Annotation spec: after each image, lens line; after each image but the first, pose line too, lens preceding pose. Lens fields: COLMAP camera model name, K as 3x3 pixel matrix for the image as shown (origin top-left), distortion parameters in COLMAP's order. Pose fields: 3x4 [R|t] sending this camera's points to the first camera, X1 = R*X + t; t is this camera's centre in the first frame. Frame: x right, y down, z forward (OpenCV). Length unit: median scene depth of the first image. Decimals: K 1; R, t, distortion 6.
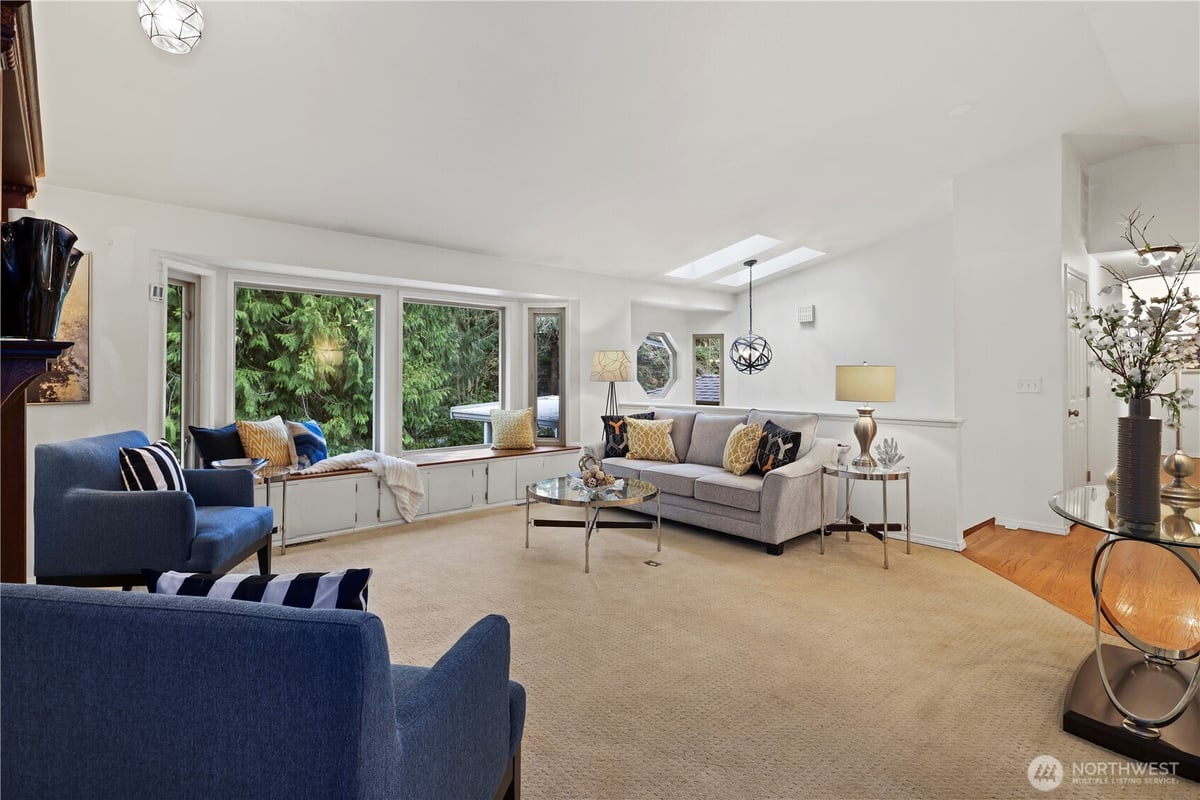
lens RADIAL K [[588.8, 0, 596.6], [0, 588.8, 372.0], [0, 0, 1]] dist [0.001077, 0.000299]
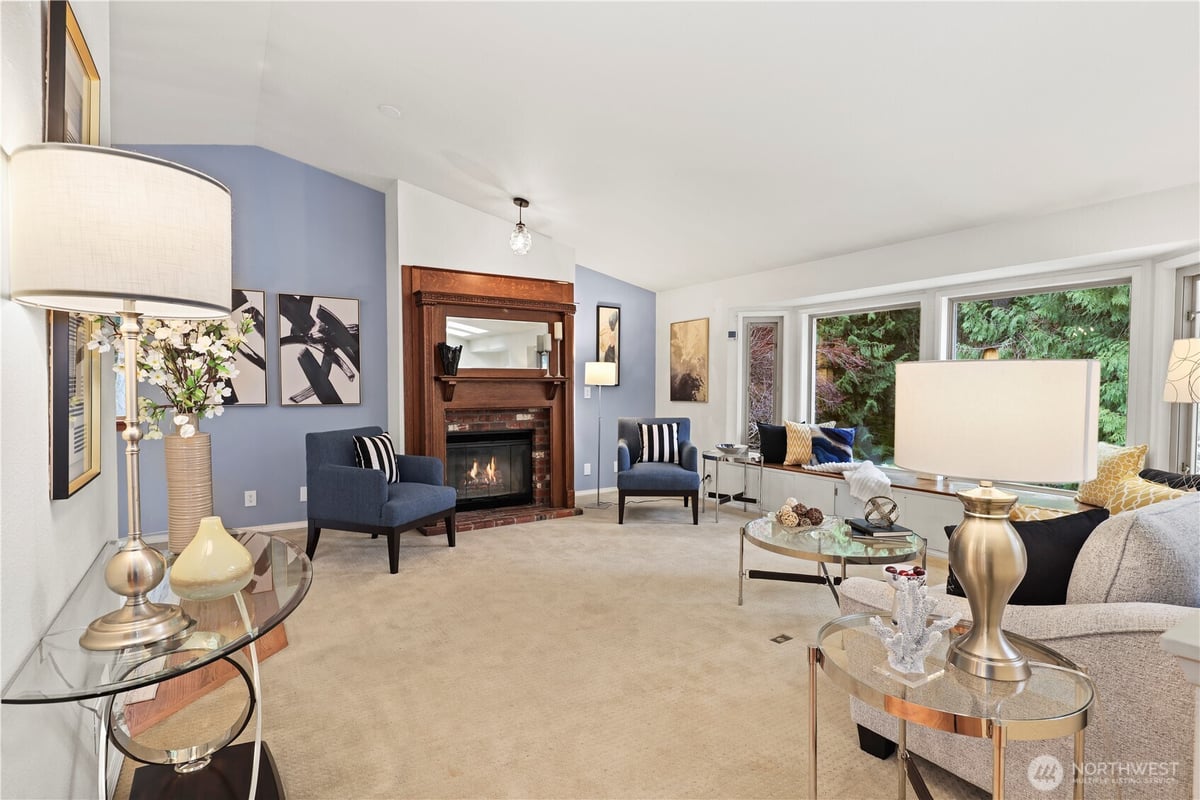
lens RADIAL K [[589.0, 0, 600.0], [0, 589.0, 400.0], [0, 0, 1]] dist [-0.000206, -0.000457]
pose [[-0.161896, 0.025713, -0.986473, 0.864606], [0.003602, 0.999669, 0.025466, -0.001202], [0.986801, 0.000570, -0.161935, 0.886991]]
